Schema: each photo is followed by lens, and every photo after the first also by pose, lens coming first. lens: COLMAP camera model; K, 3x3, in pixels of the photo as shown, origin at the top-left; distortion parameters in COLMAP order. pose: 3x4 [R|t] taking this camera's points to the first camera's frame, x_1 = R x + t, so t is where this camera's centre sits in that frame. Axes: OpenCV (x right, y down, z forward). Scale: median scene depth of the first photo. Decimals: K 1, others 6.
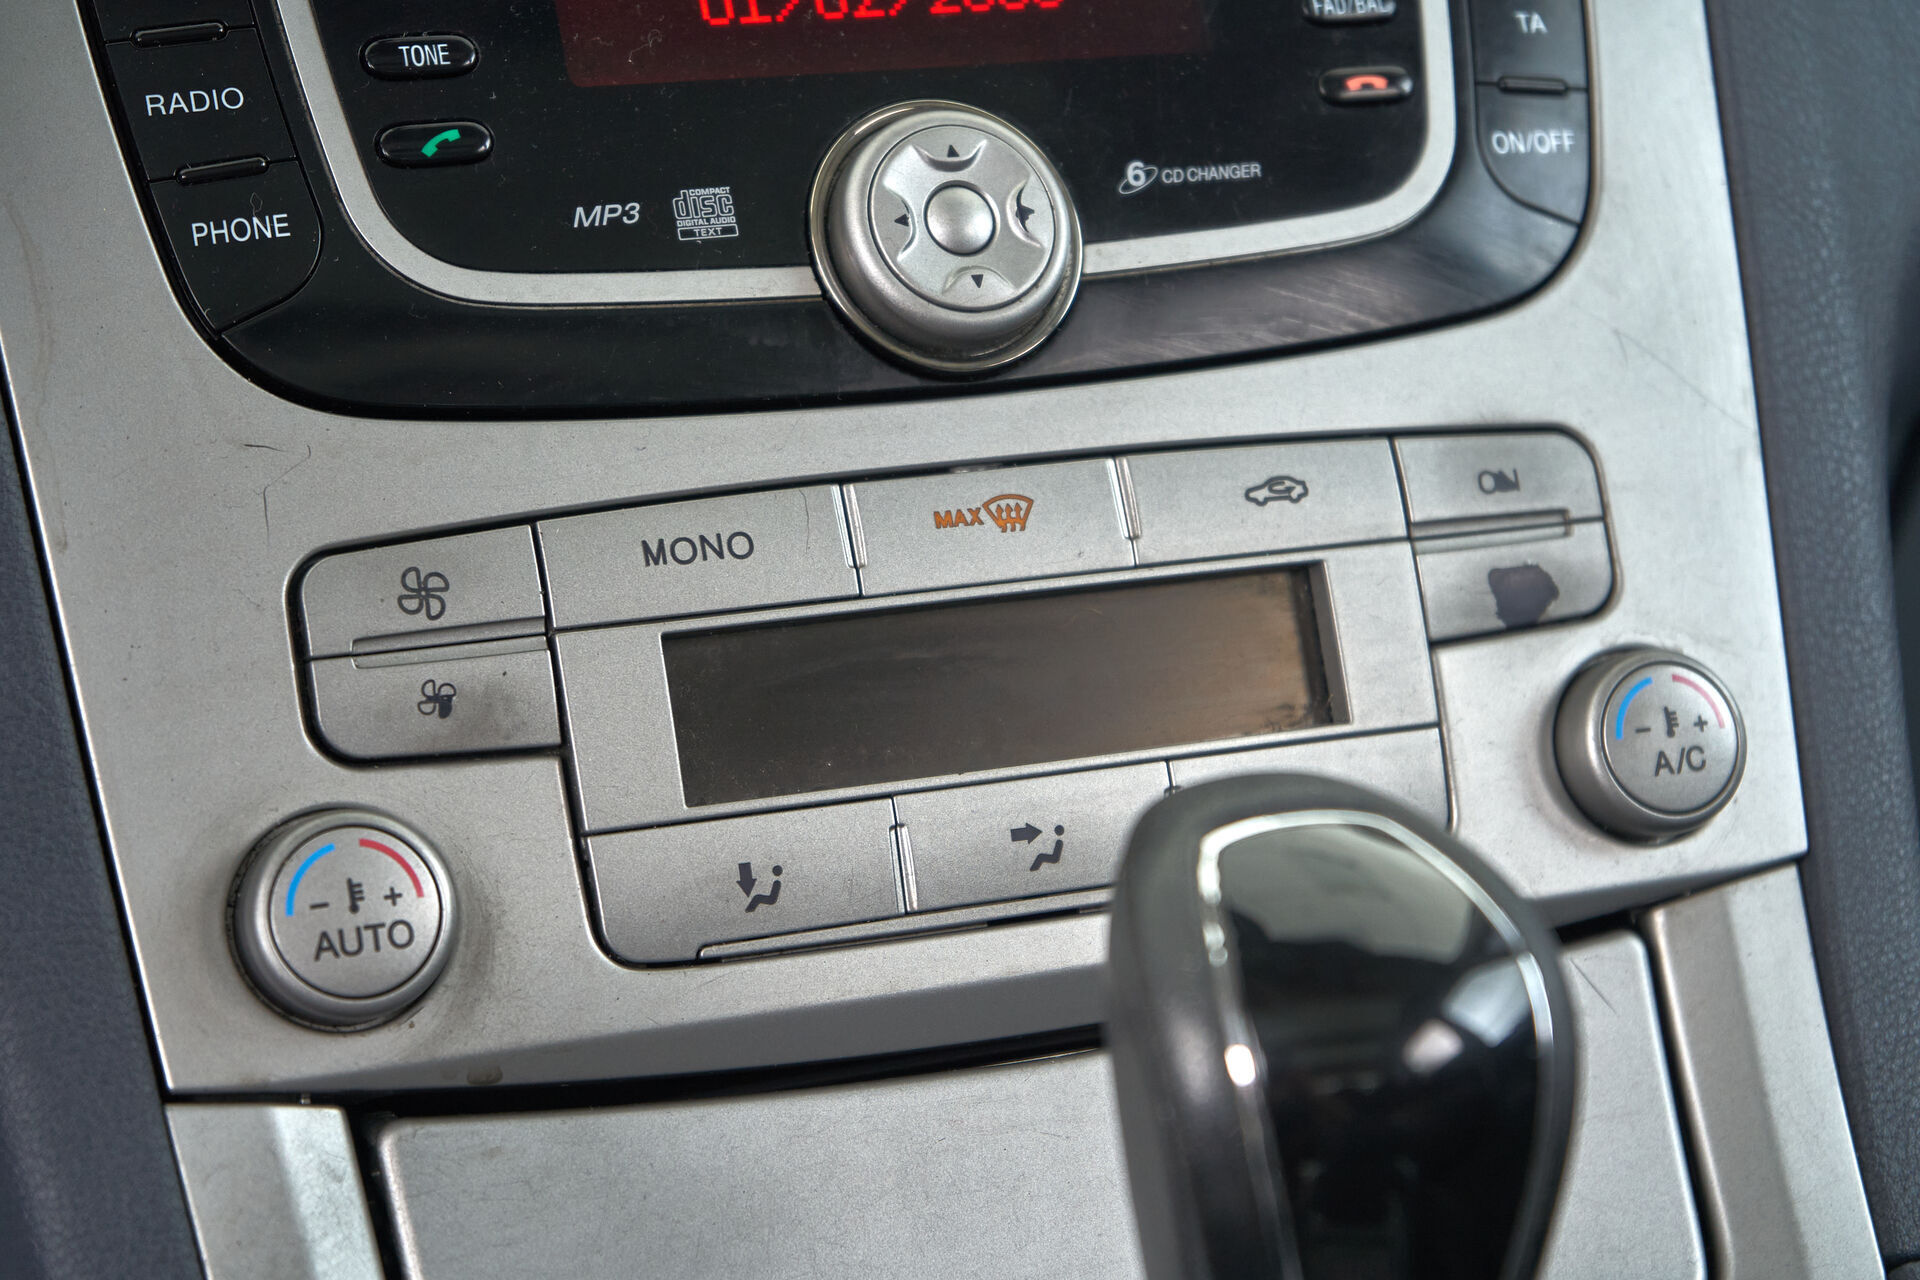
lens RADIAL K [[3923.9, 0, 961.5], [0, 3923.9, 662.1], [0, 0, 1]] dist [0.073353, 0.458683]
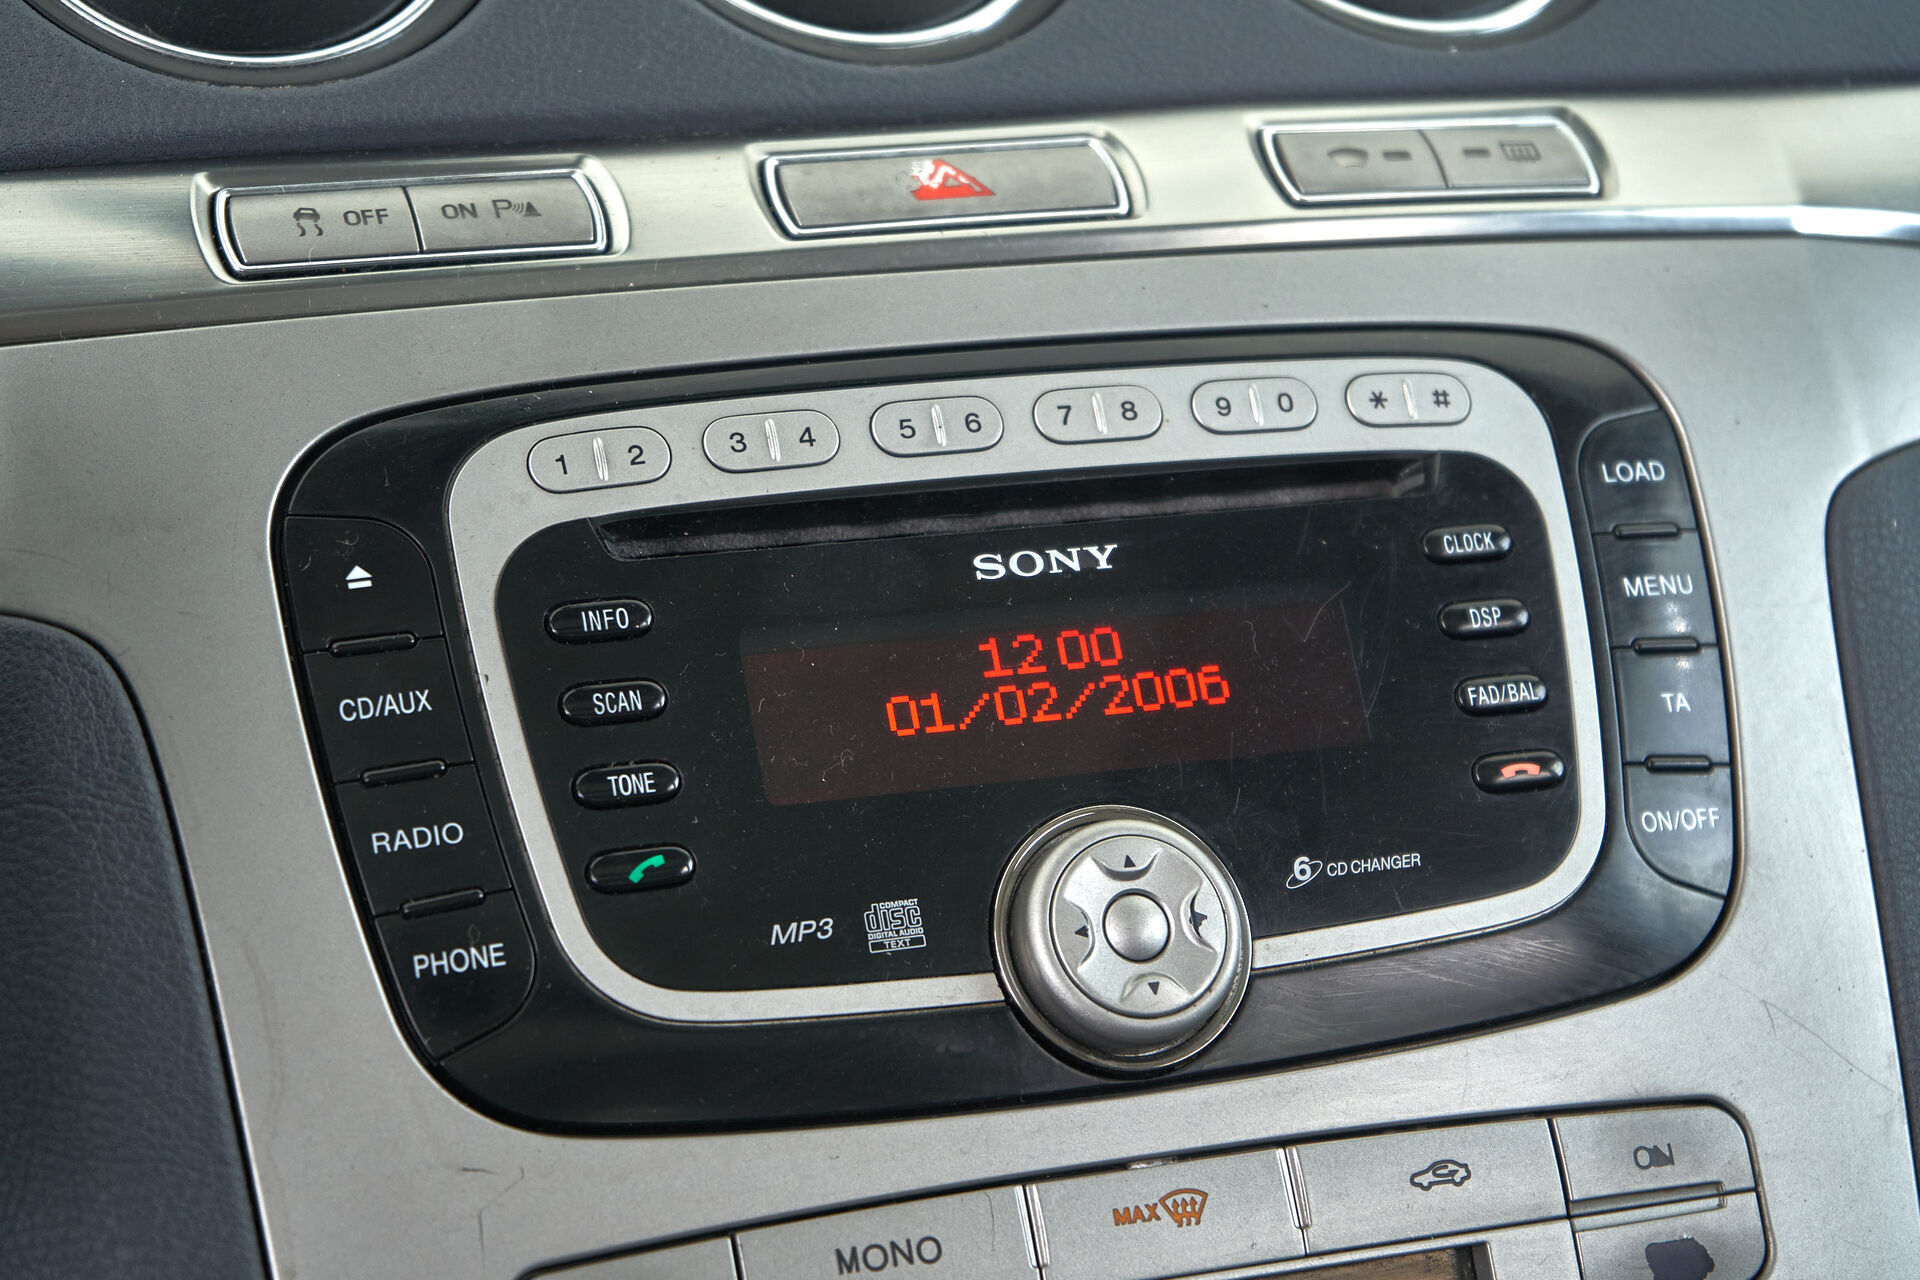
lens RADIAL K [[3923.9, 0, 961.5], [0, 3923.9, 662.1], [0, 0, 1]] dist [0.073353, 0.458683]
pose [[0.999747, -0.002264, -0.022359, -0.023931], [0.000997, 0.998399, -0.056552, -0.126211], [0.022451, 0.056515, 0.998149, -0.051780]]
